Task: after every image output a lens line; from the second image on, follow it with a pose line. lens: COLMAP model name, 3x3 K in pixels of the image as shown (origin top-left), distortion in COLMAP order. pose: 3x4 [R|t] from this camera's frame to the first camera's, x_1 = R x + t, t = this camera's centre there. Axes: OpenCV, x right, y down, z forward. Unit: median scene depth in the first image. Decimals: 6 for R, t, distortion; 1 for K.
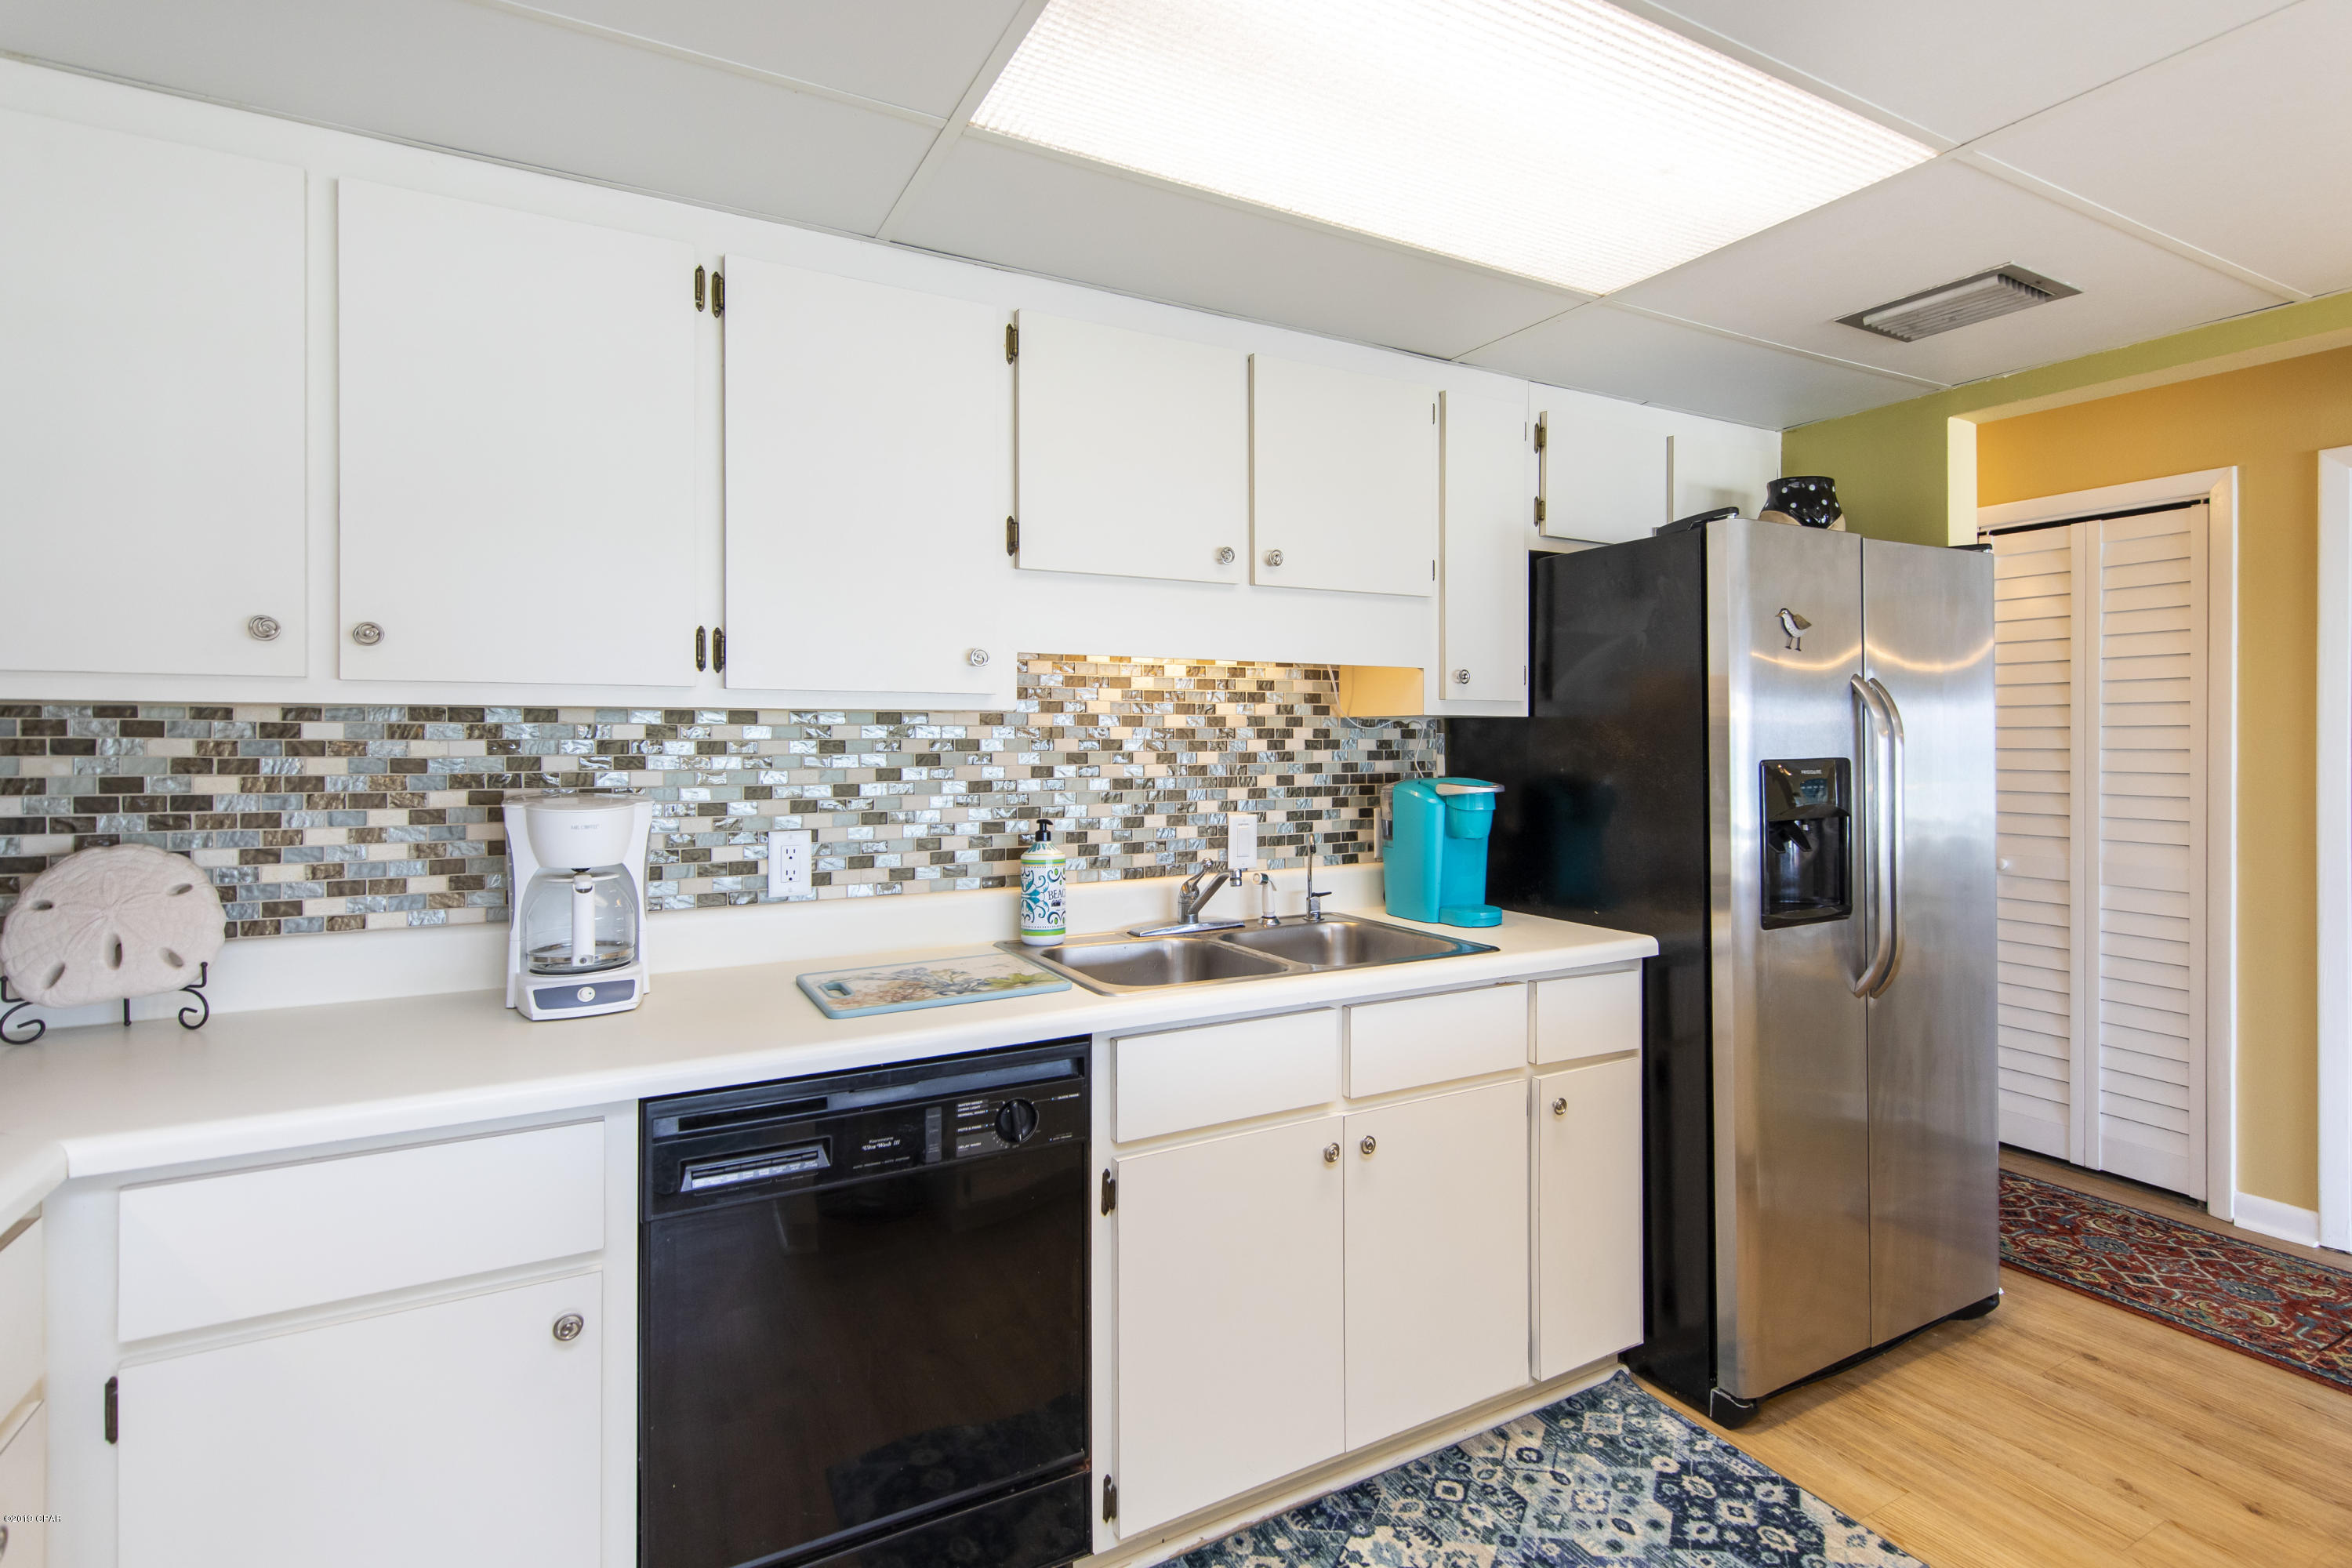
lens RADIAL K [[1141.1, 0, 1175.4], [0, 1141.1, 739.4], [0, 0, 1]] dist [0.003307, 0.000695]
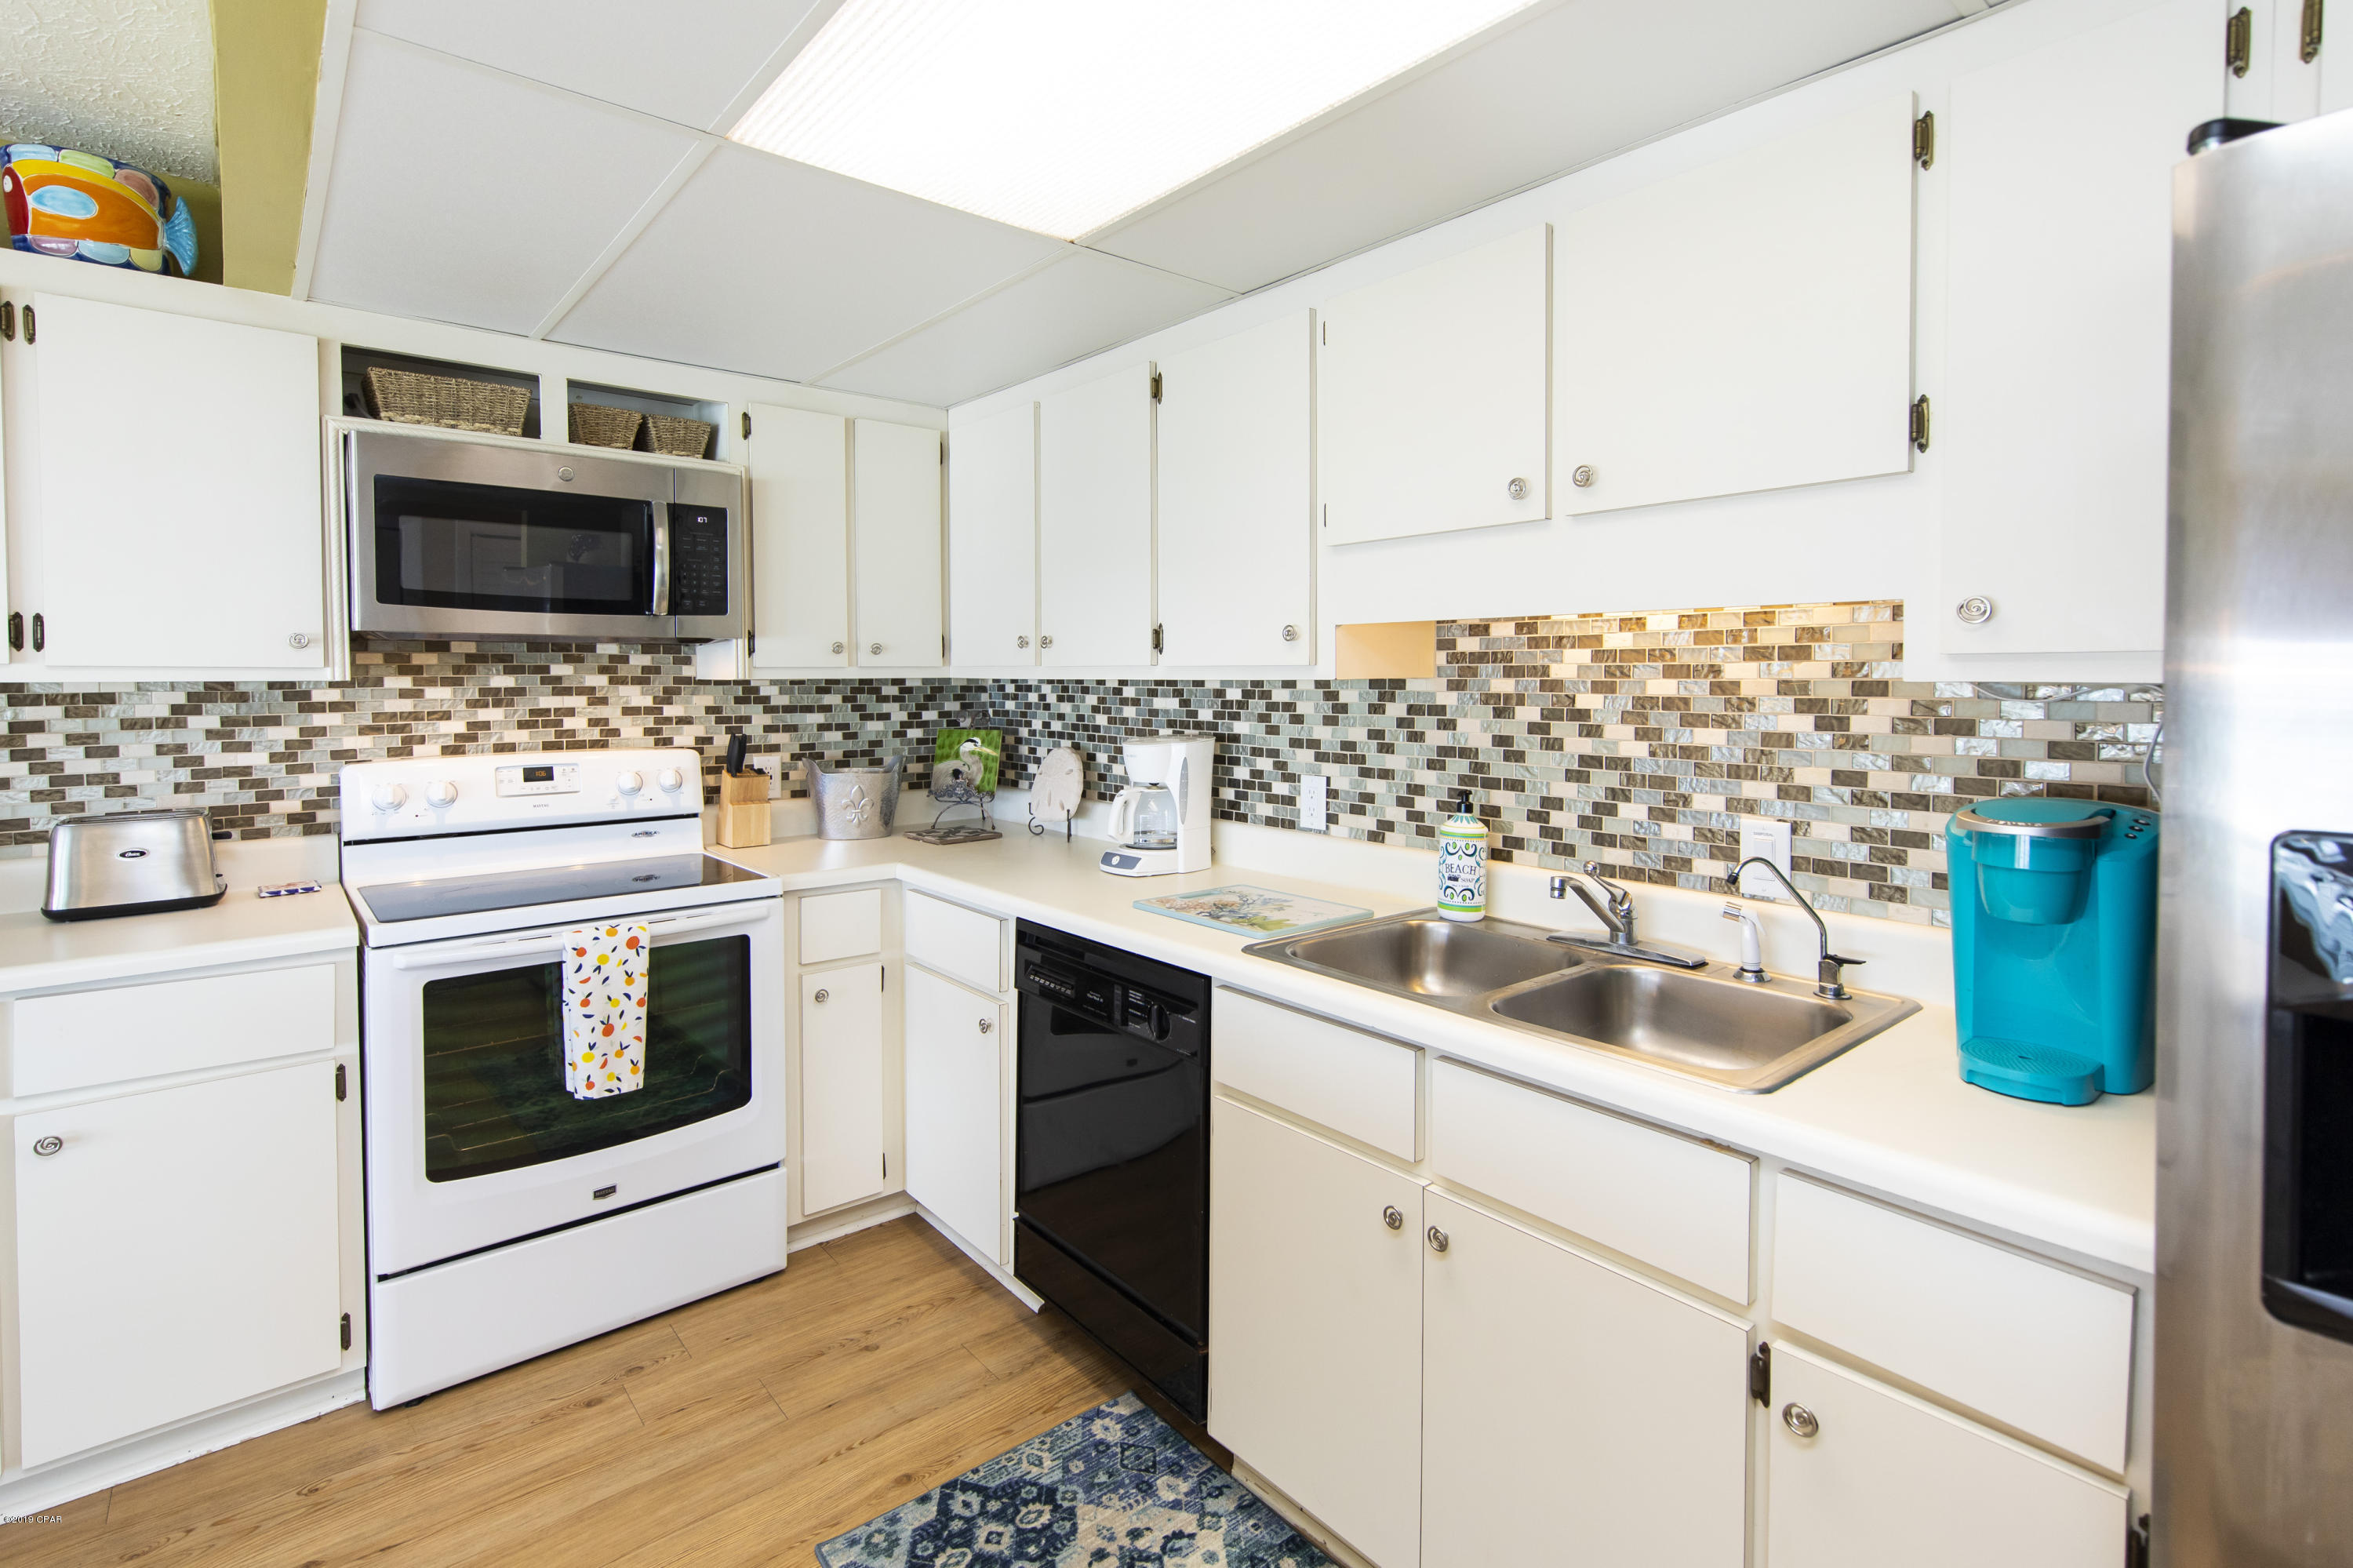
lens RADIAL K [[1098.0, 0, 1177.3], [0, 1098.0, 704.8], [0, 0, 1]] dist [0.001430, 0.000173]
pose [[0.196110, 0.026766, -0.980217, 0.708413], [-0.001440, 0.999634, 0.027009, -0.025133], [0.980581, -0.003885, 0.196077, 0.556975]]
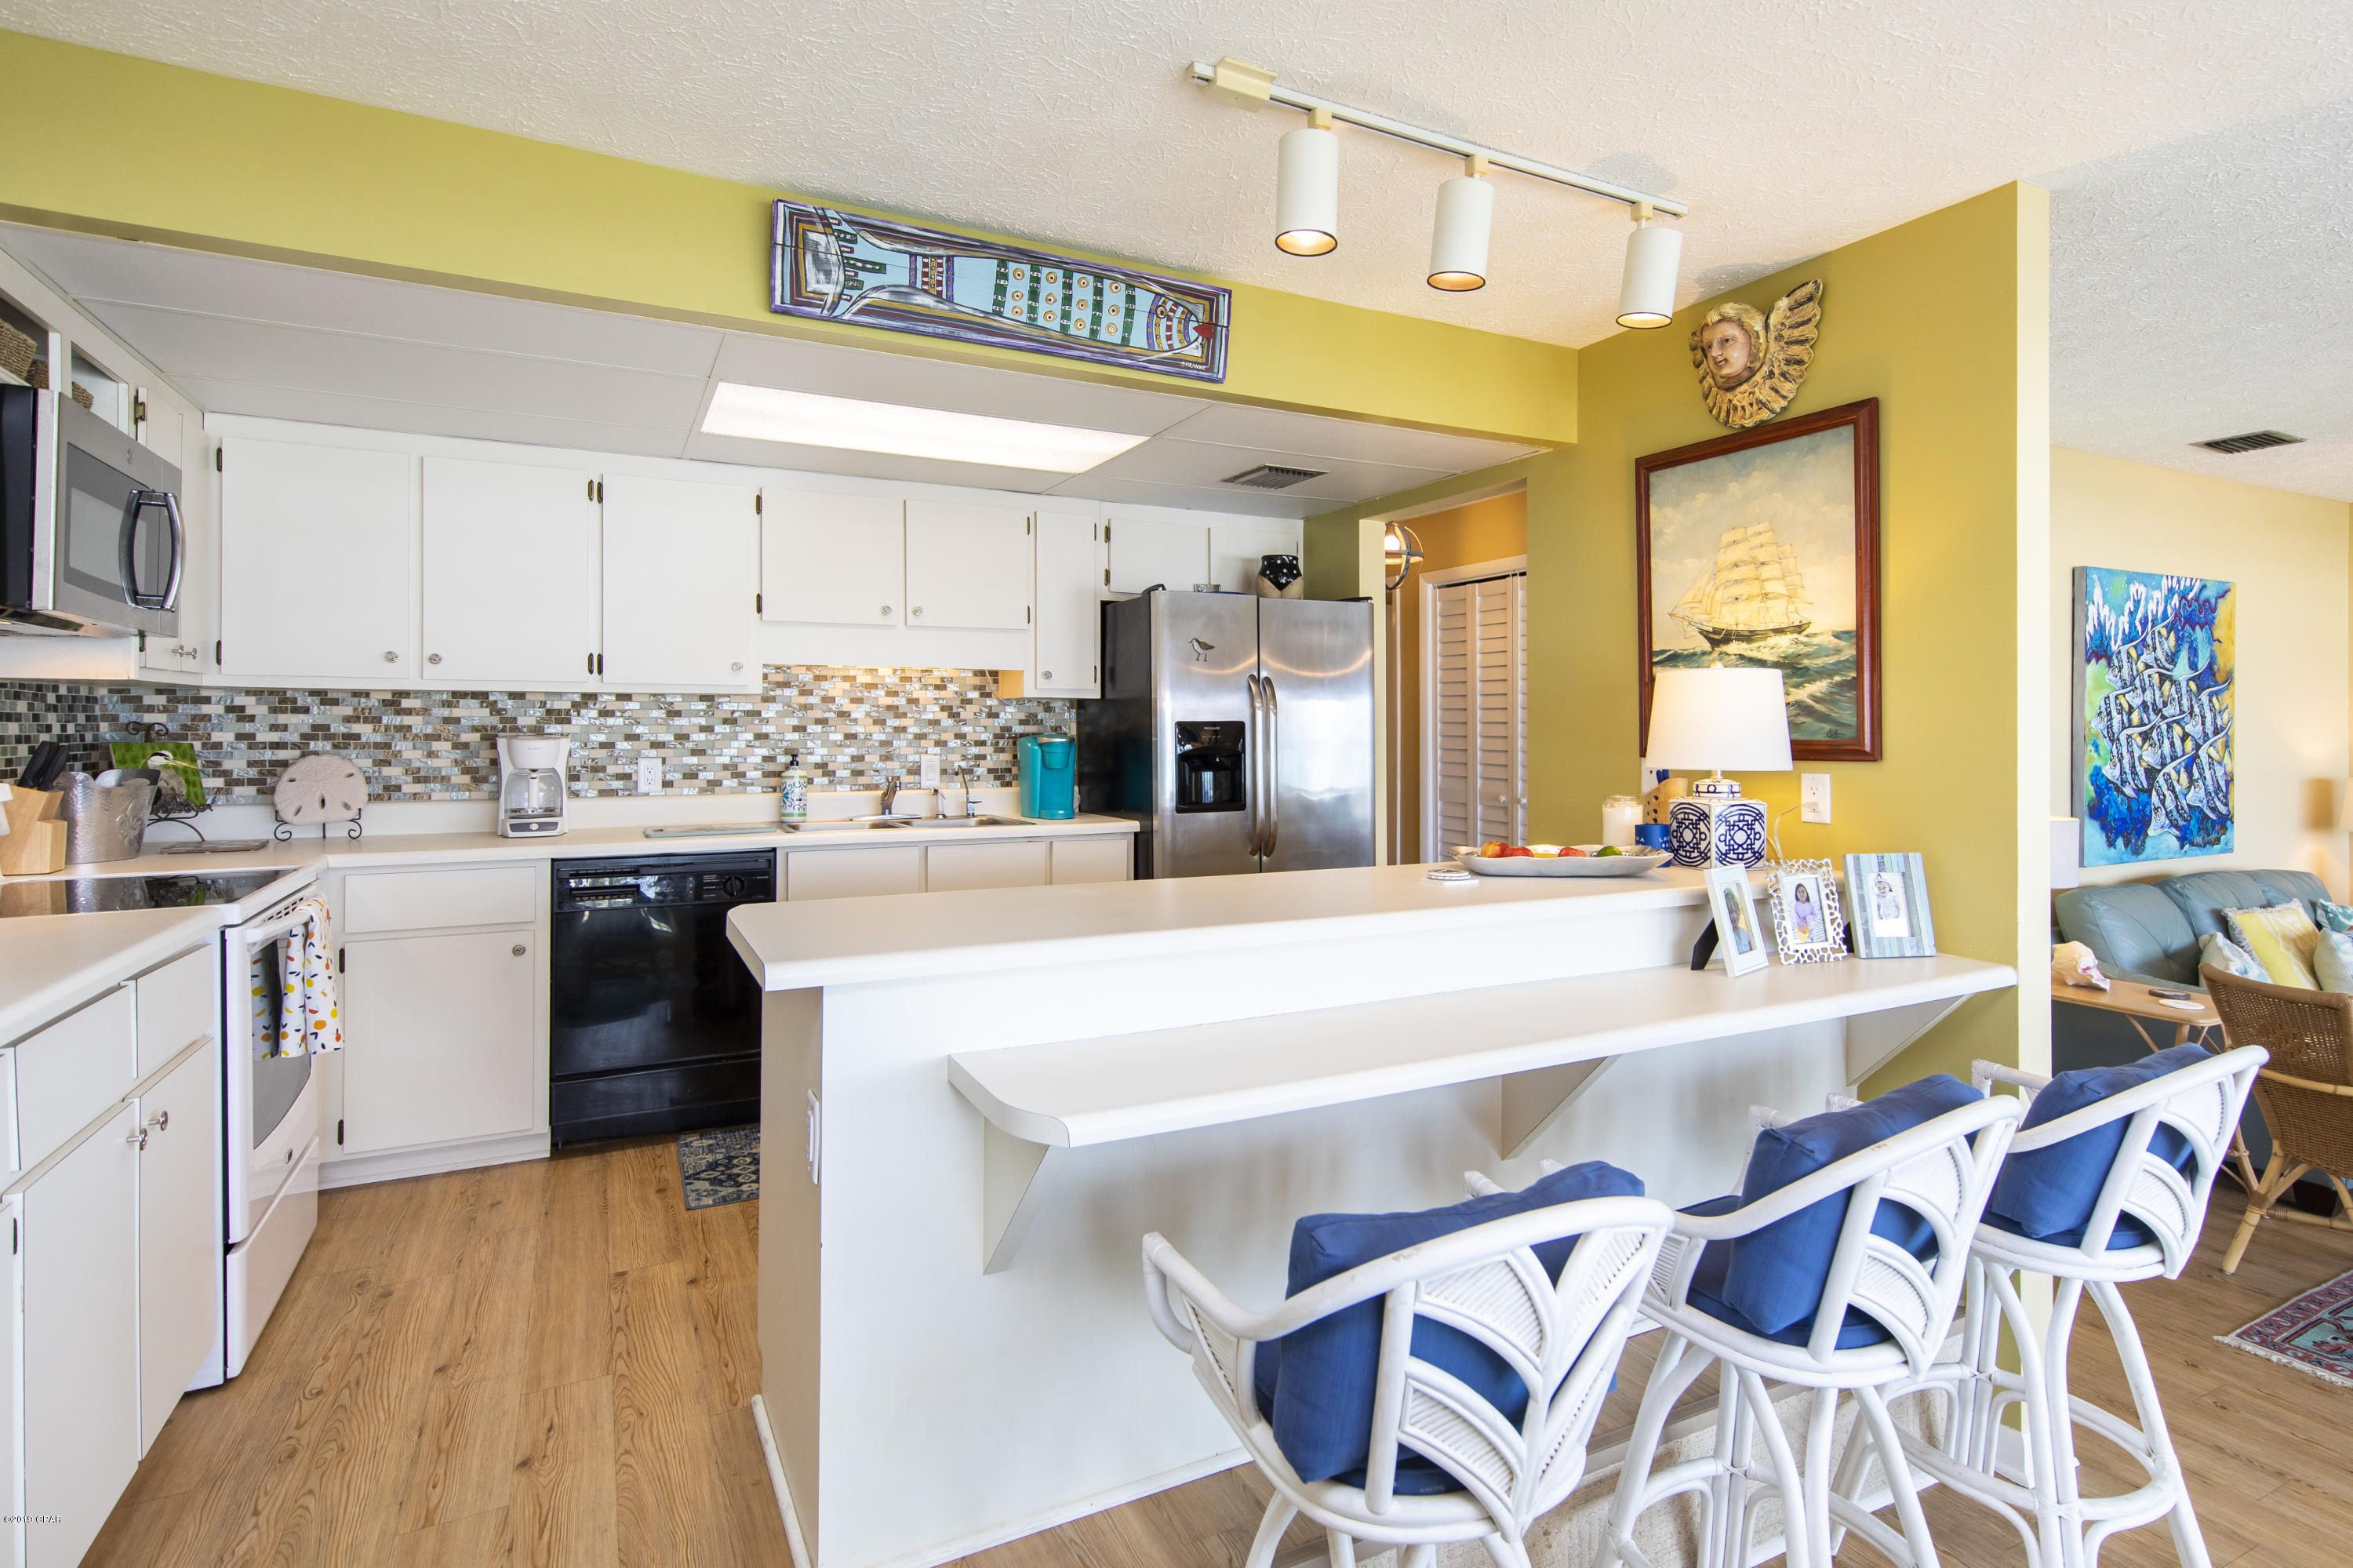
lens RADIAL K [[1202.8, 0, 1208.0], [0, 1202.8, 726.5], [0, 0, 1]] dist [0.001782, 0.000012]
pose [[0.999759, 0.001269, -0.021897, 0.559118], [-0.001348, 0.999993, -0.003616, 0.030530], [0.021892, 0.003644, 0.999754, -0.861022]]
